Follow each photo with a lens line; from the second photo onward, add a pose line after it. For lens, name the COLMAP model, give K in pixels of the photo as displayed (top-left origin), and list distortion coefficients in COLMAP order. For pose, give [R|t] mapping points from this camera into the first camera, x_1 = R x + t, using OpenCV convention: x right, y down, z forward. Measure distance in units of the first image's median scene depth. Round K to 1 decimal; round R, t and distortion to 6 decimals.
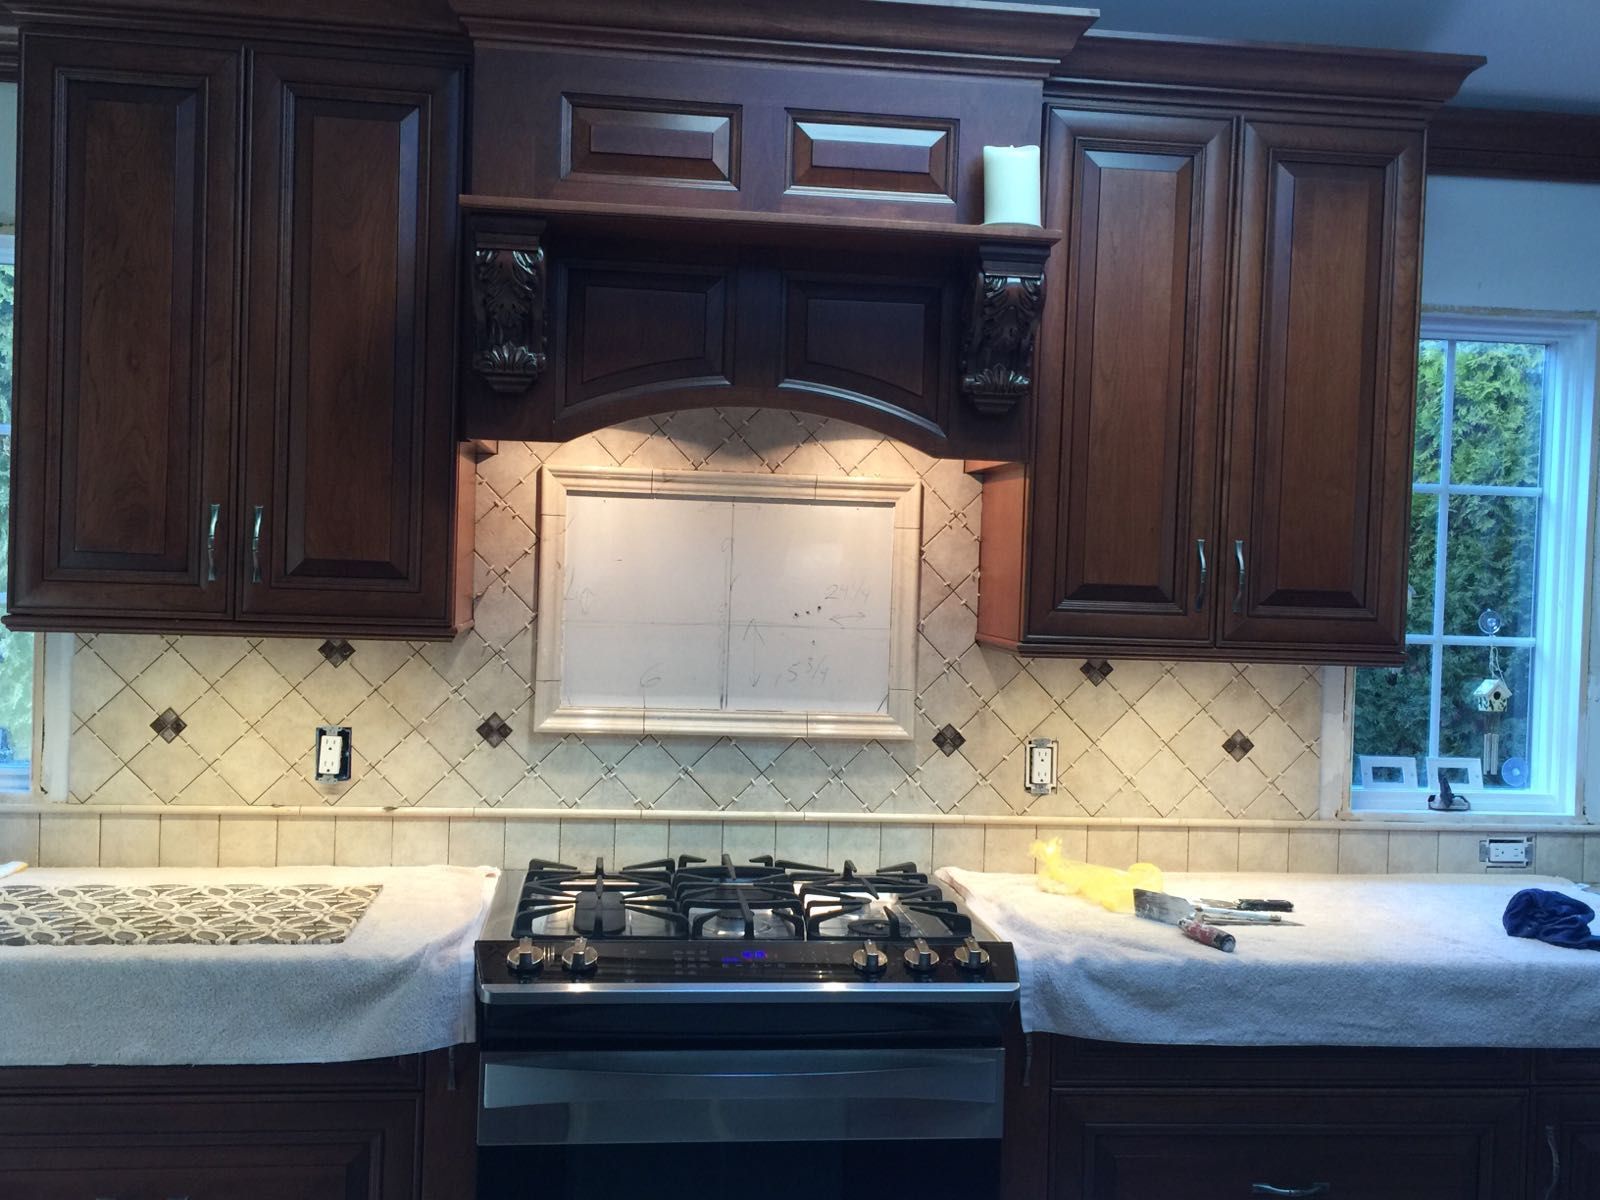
lens RADIAL K [[1526.9, 0, 800.0], [0, 1526.9, 600.0], [0, 0, 1]] dist [0.092650, -0.120963]
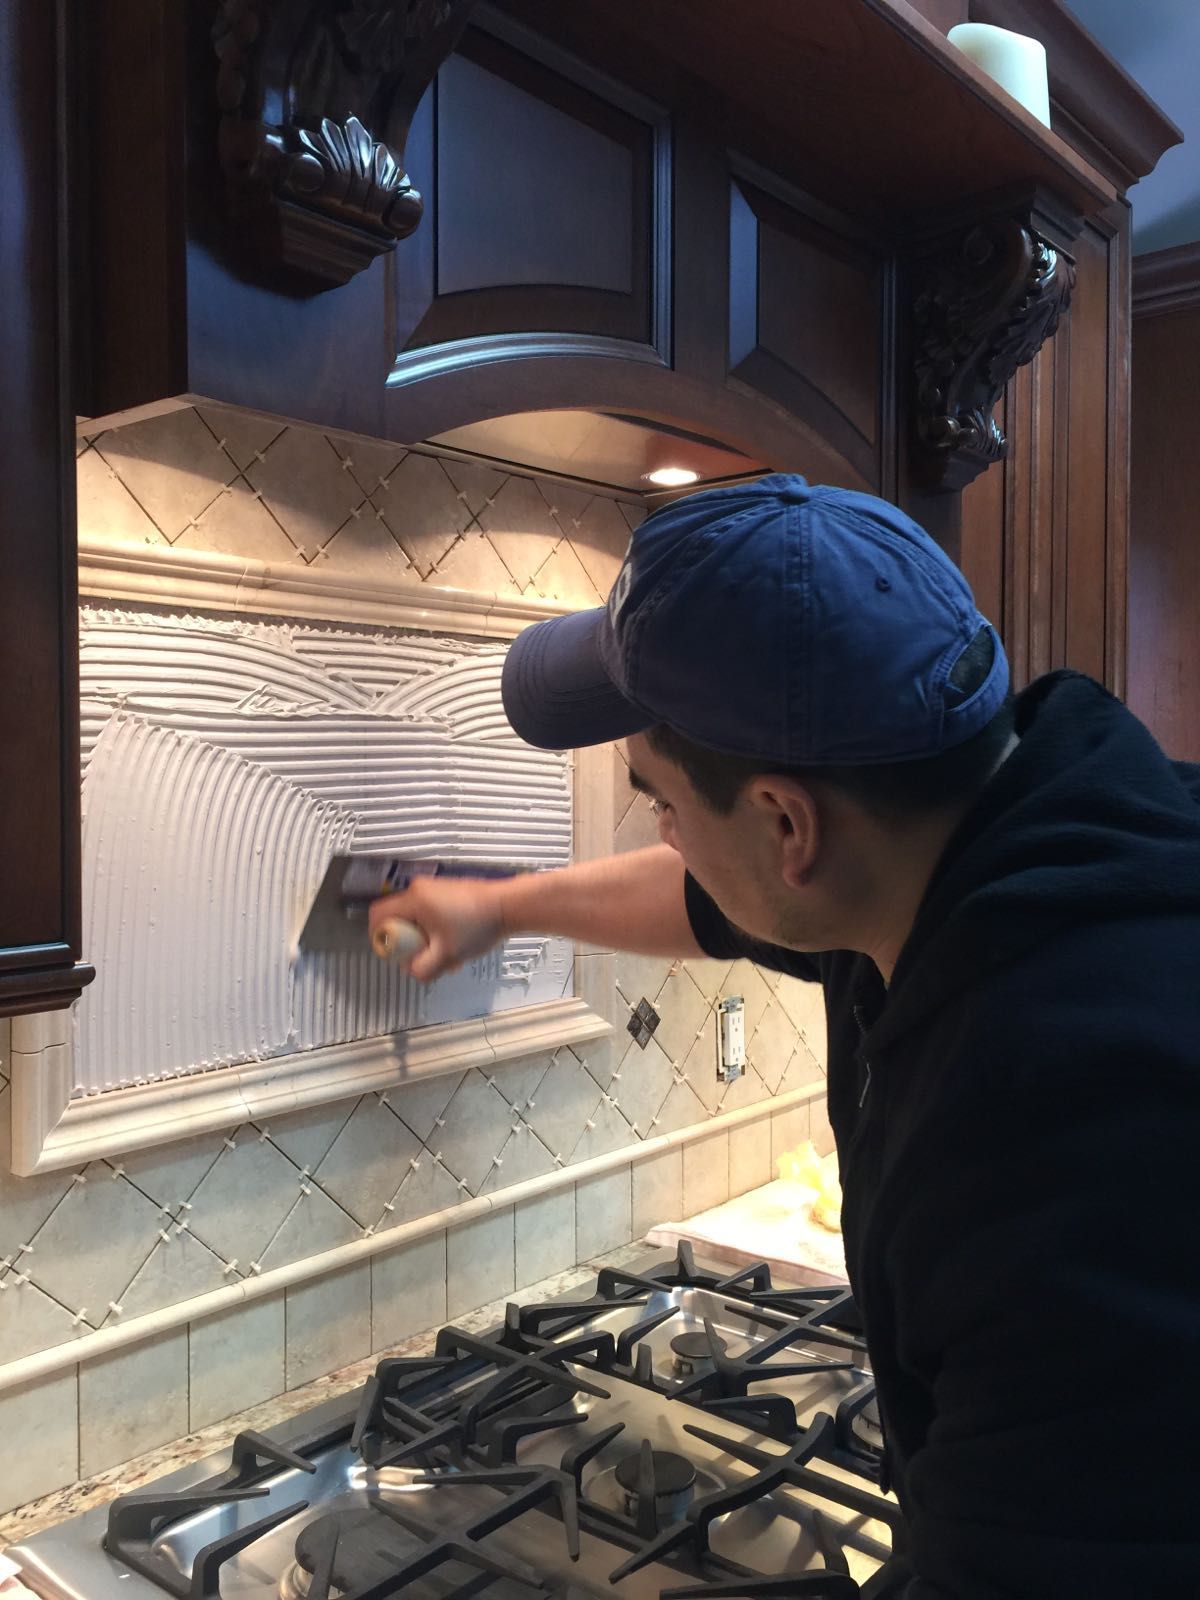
lens RADIAL K [[1388.2, 0, 601.1], [0, 1388.2, 782.7], [0, 0, 1]] dist [0.087987, -0.001060]
pose [[0.719601, -0.043242, 0.693040, -0.328876], [0.036852, 0.999031, 0.024070, -0.023808], [-0.693409, 0.008219, 0.720497, 0.633242]]
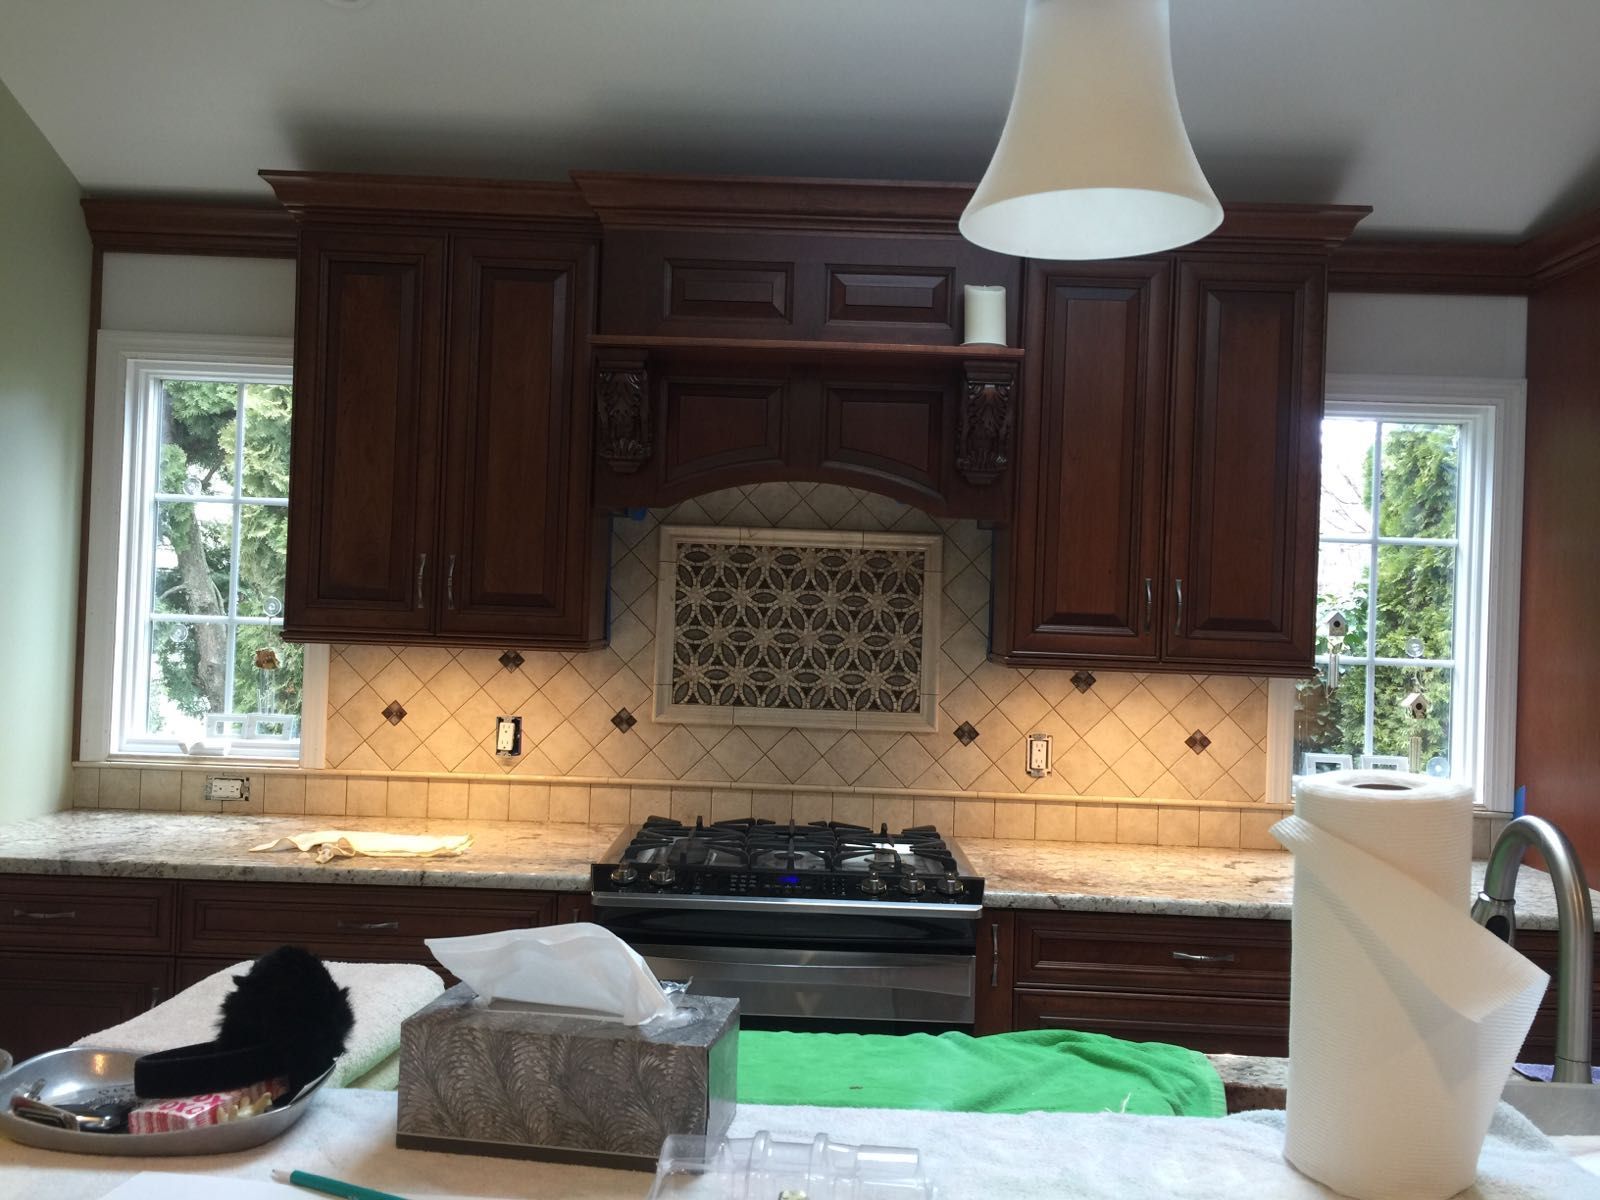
lens RADIAL K [[1318.1, 0, 800.0], [0, 1318.1, 600.0], [0, 0, 1]] dist [0.082715, -0.151997]
pose [[0.992941, 0.001966, -0.118591, 0.095301], [-0.005613, 0.999521, -0.030432, 0.013687], [0.118474, 0.030883, 0.992477, -0.144567]]
